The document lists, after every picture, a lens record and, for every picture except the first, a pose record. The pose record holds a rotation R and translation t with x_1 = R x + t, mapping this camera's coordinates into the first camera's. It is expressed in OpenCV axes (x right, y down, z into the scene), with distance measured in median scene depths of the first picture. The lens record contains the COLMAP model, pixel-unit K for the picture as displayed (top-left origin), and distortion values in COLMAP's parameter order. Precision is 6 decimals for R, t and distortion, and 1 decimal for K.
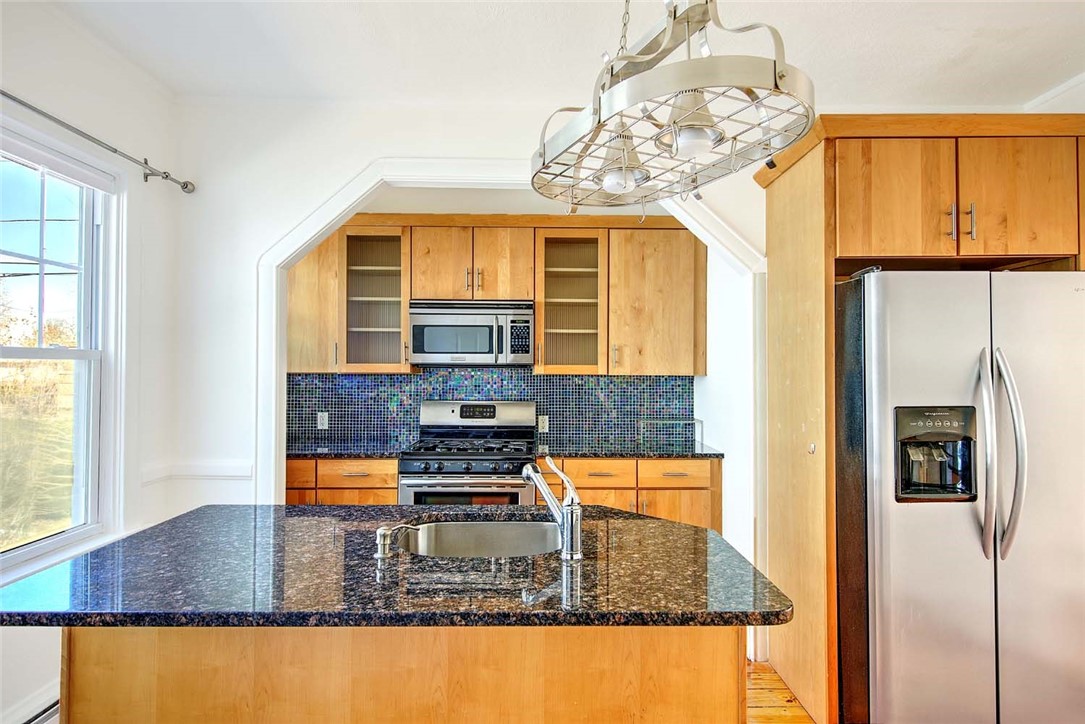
lens RADIAL K [[579.9, 0, 546.2], [0, 579.9, 363.4], [0, 0, 1]] dist [0.005159, 0.000319]
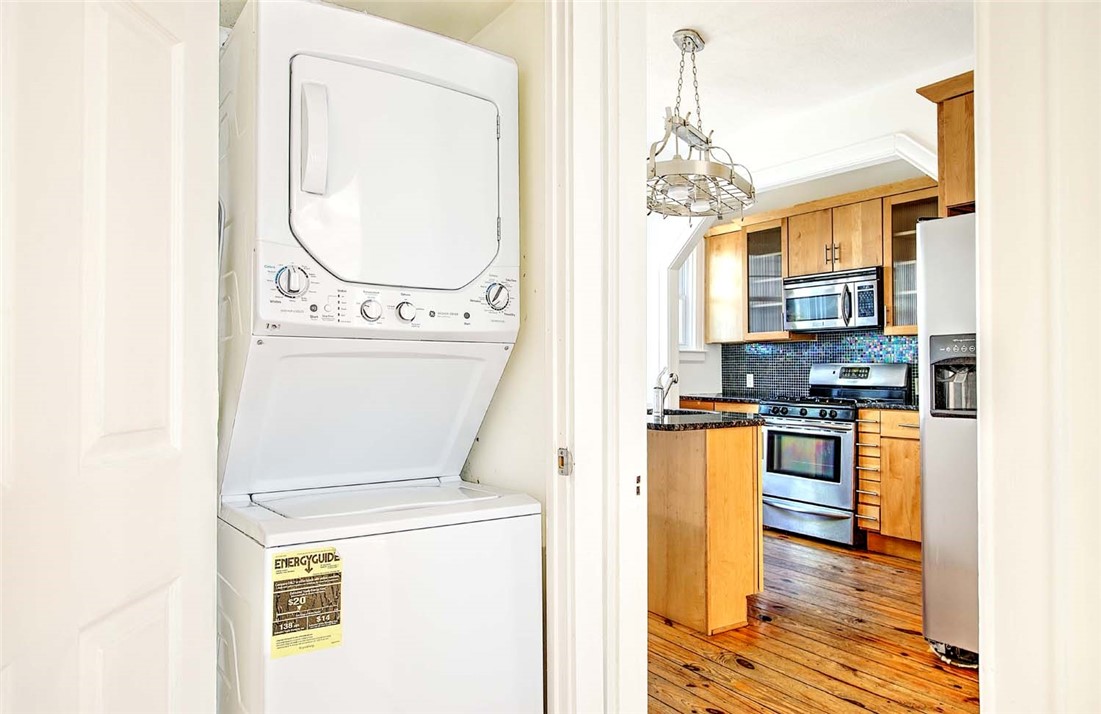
lens RADIAL K [[748.0, 0, 549.4], [0, 748.0, 359.5], [0, 0, 1]] dist [0.001446, 0.000119]
pose [[0.538011, -0.015365, -0.842798, 0.808213], [0.008900, 0.999882, -0.012548, 0.075084], [0.842891, -0.000750, 0.538084, -0.256590]]
